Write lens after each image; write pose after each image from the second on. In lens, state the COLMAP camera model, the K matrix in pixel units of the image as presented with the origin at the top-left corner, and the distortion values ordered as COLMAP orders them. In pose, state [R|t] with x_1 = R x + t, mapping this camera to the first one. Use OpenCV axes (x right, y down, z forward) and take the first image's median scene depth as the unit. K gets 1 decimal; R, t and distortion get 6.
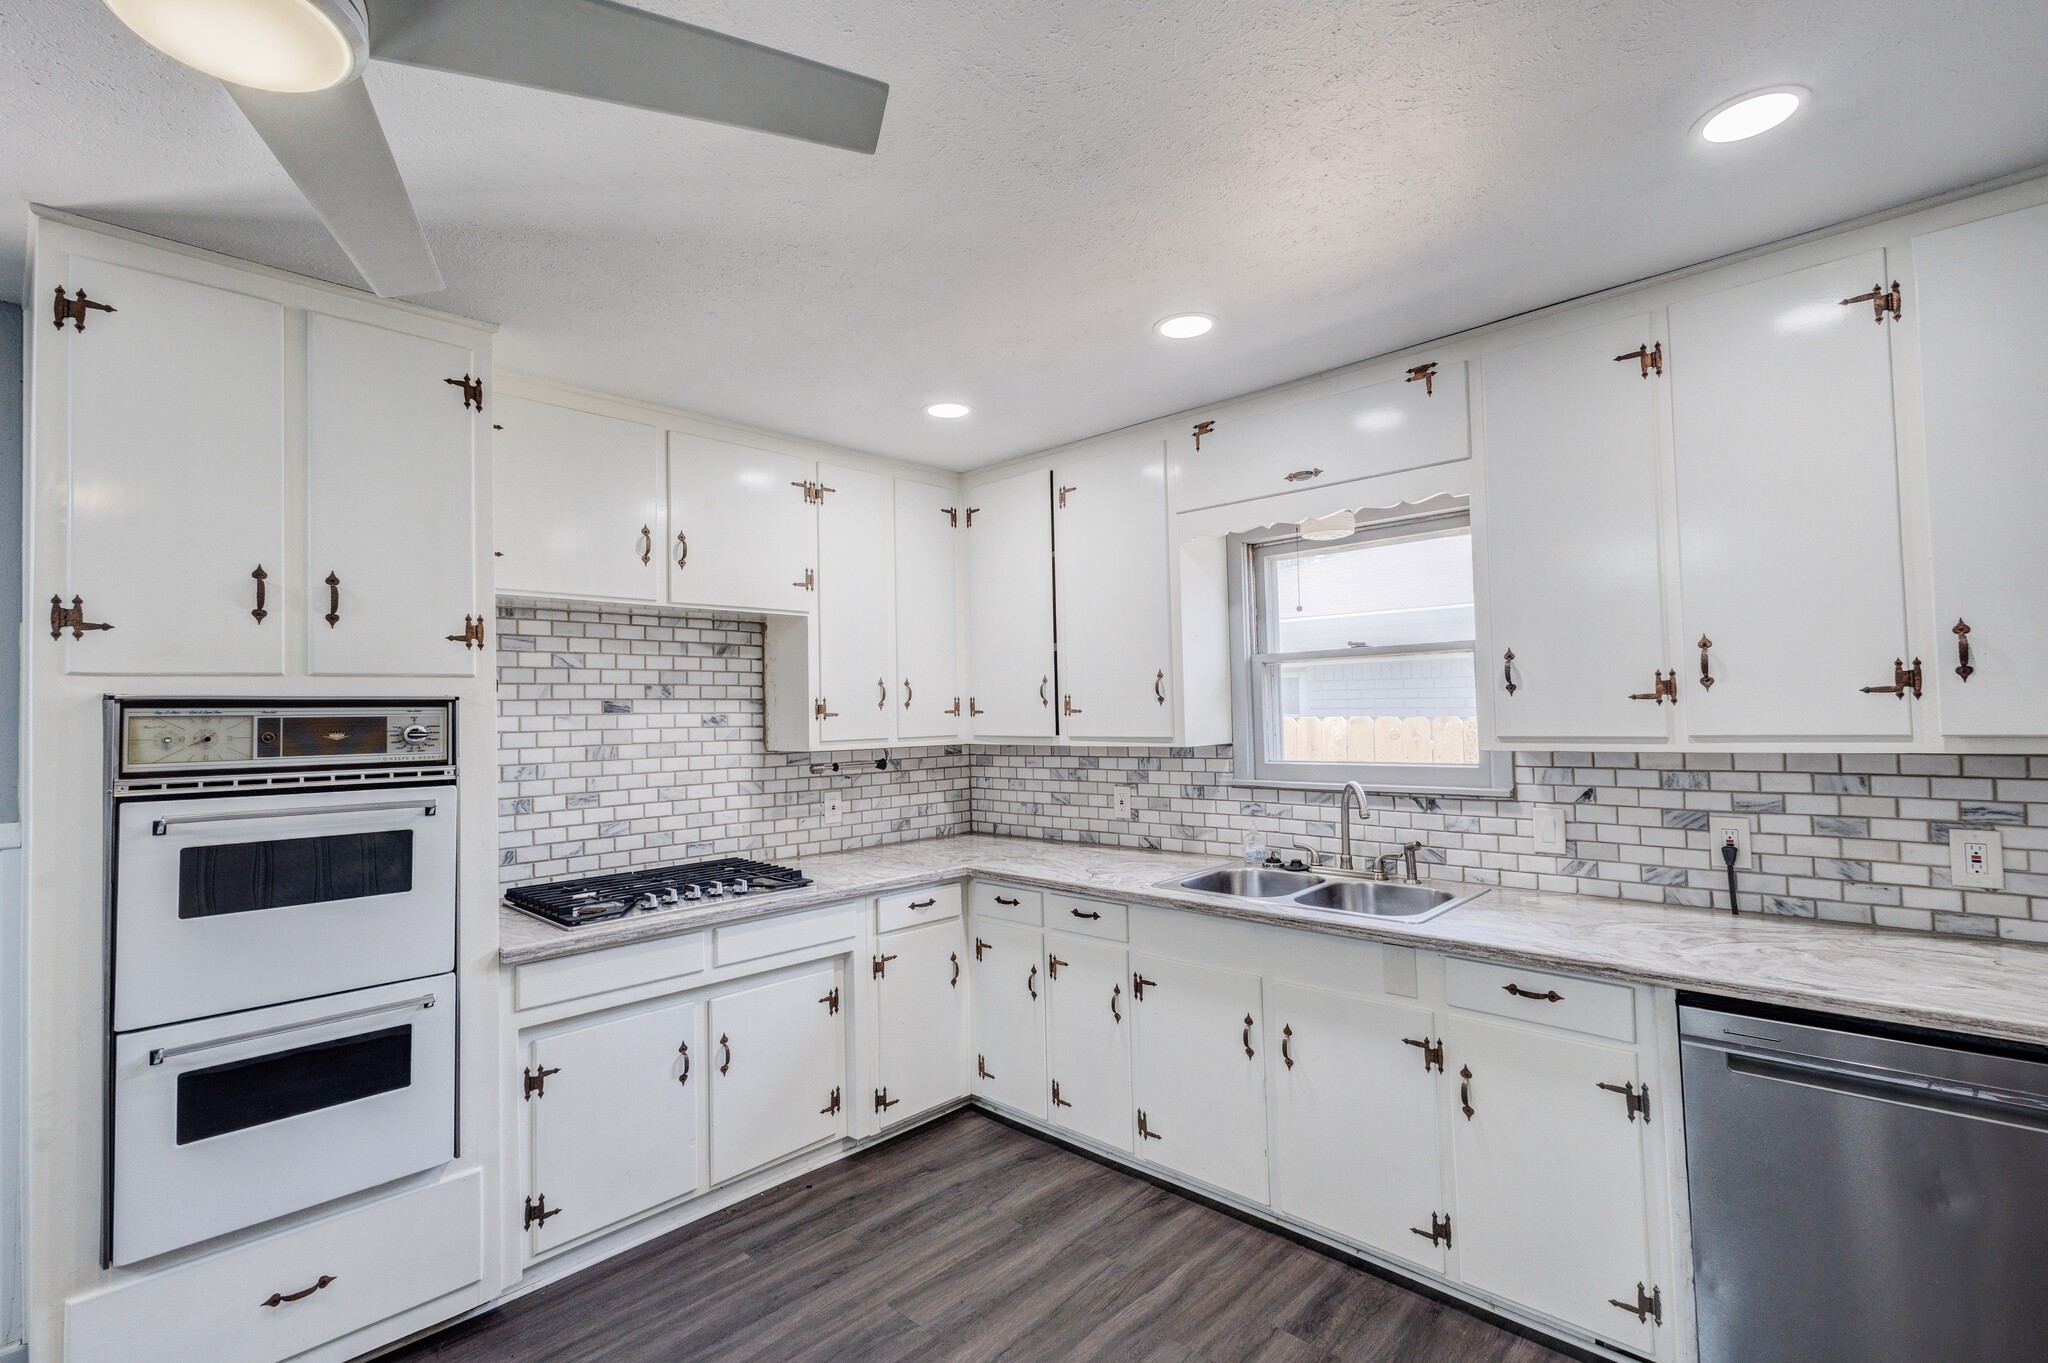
lens RADIAL K [[940.5, 0, 1024.0], [0, 940.5, 681.5], [0, 0, 1]] dist [0.006226, -0.000505]
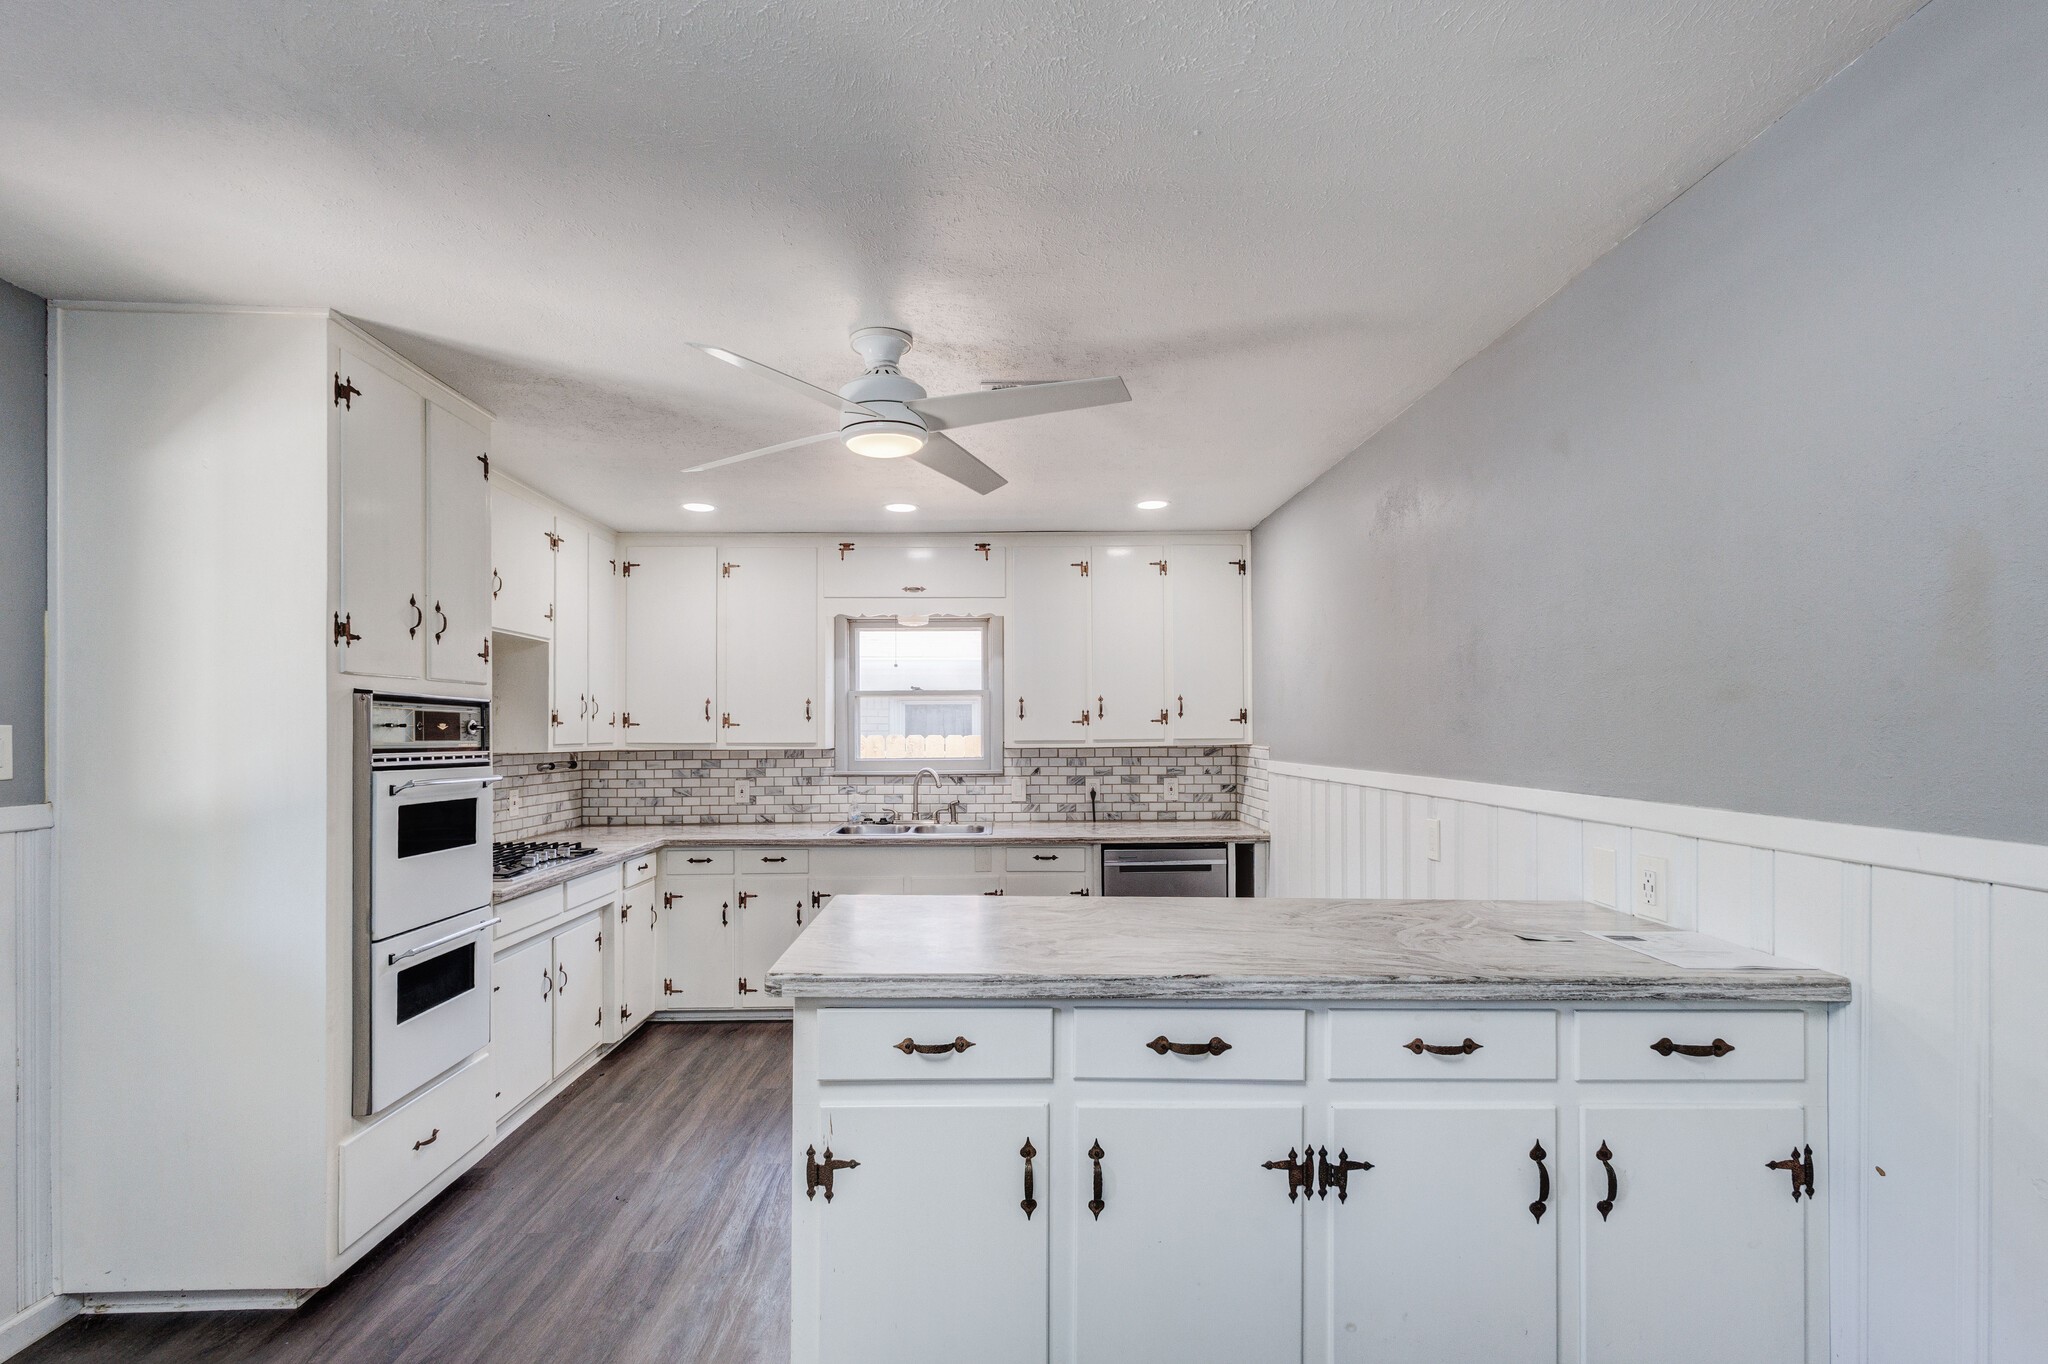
lens RADIAL K [[969.0, 0, 1013.1], [0, 969.0, 722.2], [0, 0, 1]] dist [0.008584, -0.000382]
pose [[0.707547, 0.024475, 0.706243, -0.789994], [-0.032536, 0.999468, -0.002041, 0.020173], [-0.705917, -0.021534, 0.707967, -0.371573]]
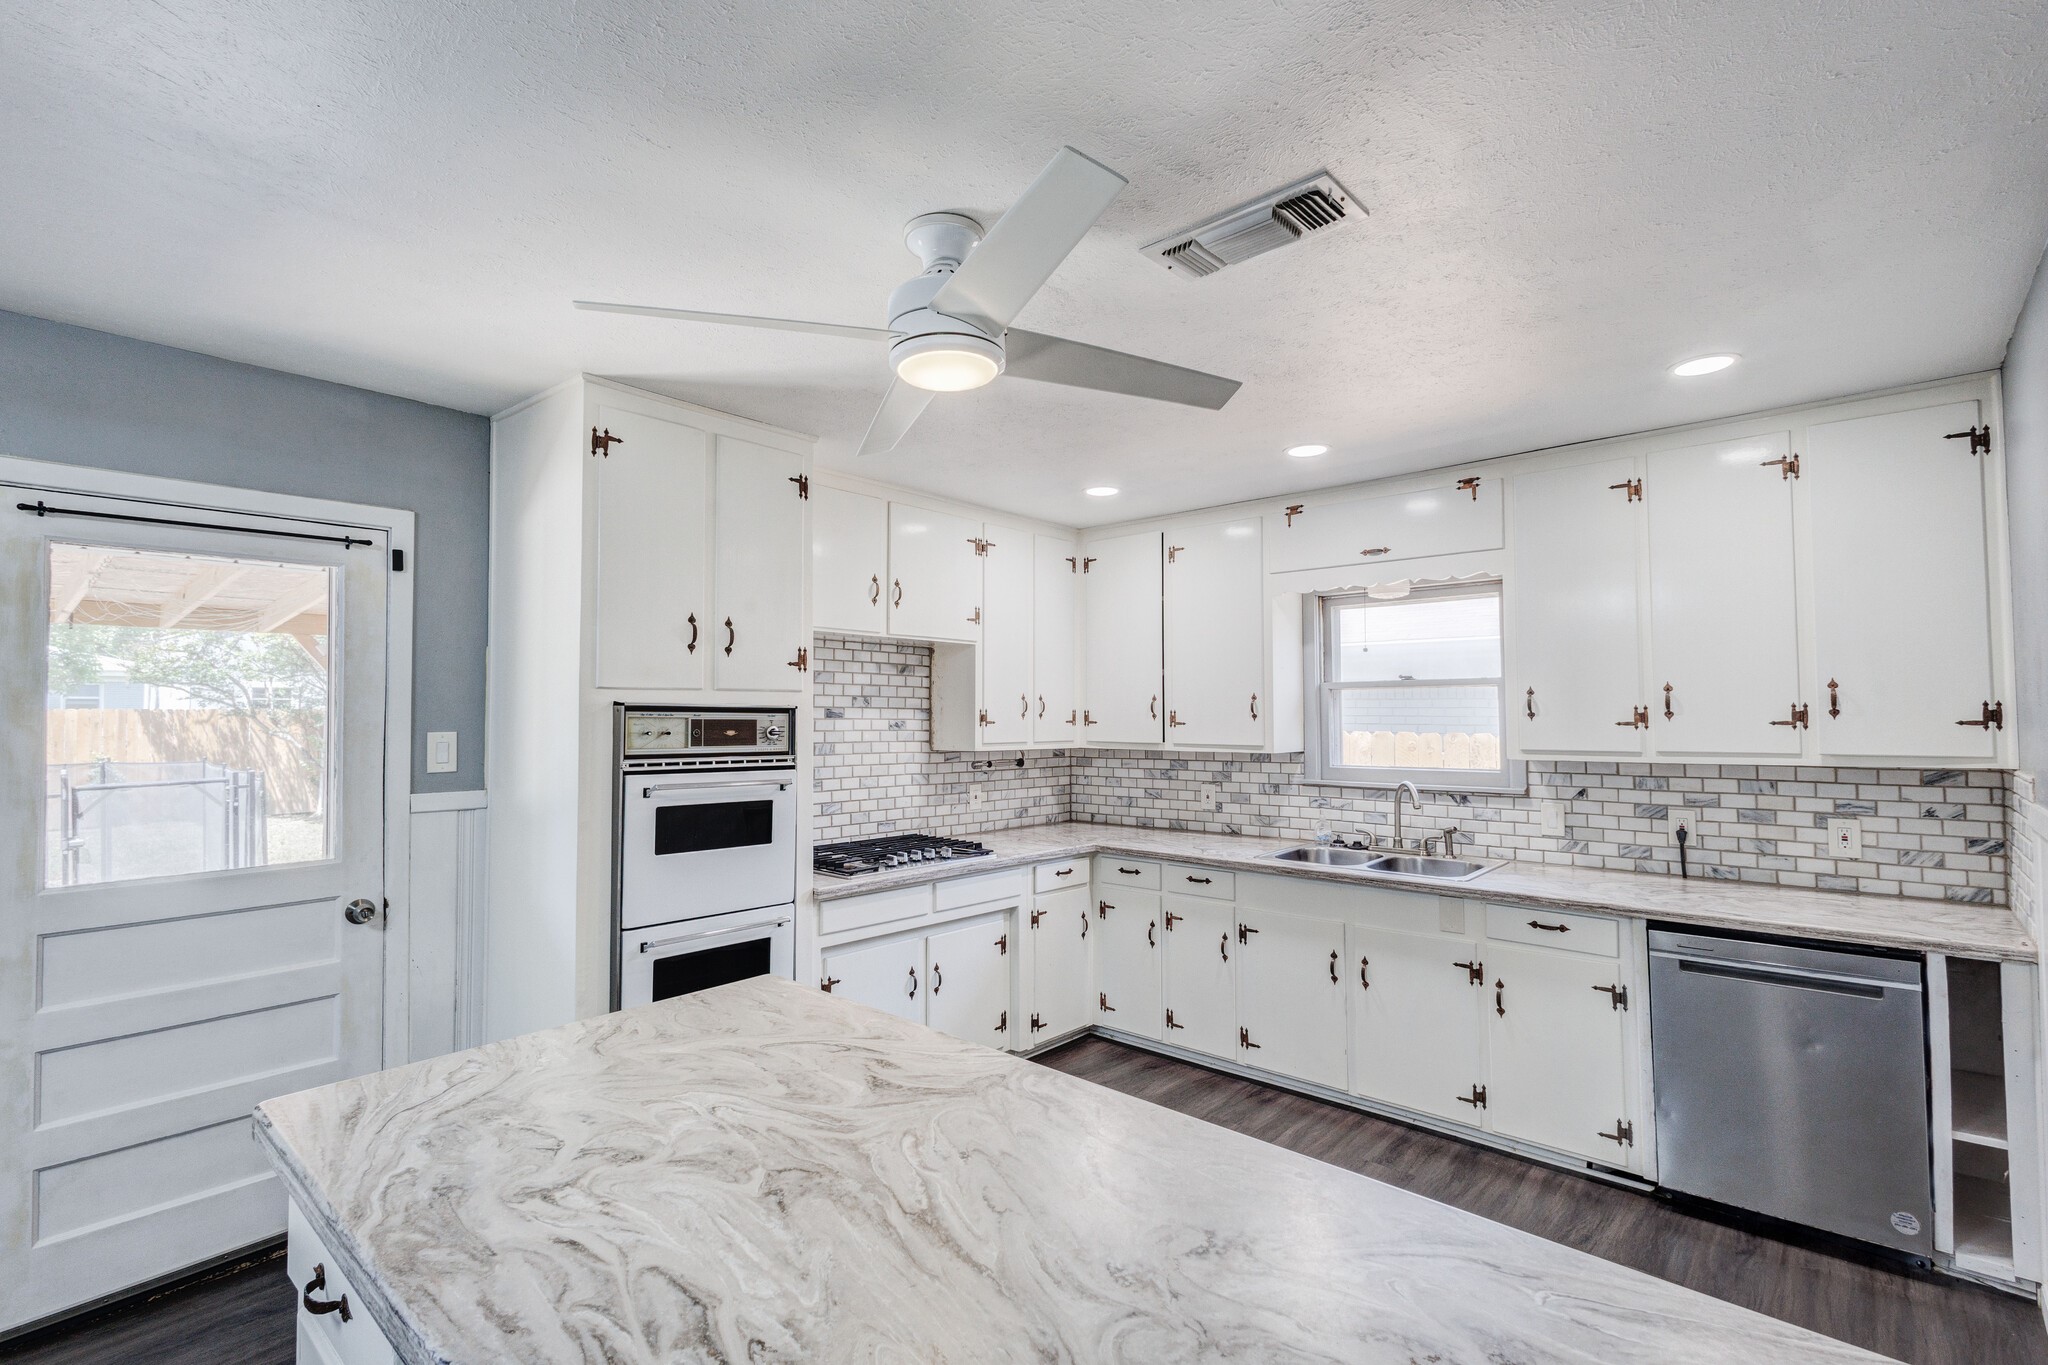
lens RADIAL K [[940.5, 0, 1024.0], [0, 940.5, 682.5], [0, 0, 1]] dist [0.006226, -0.000505]
pose [[0.999134, 0.022195, 0.035196, -0.237121], [-0.021983, 0.999738, -0.006394, -0.013171], [-0.035329, 0.005615, 0.999360, -0.307873]]
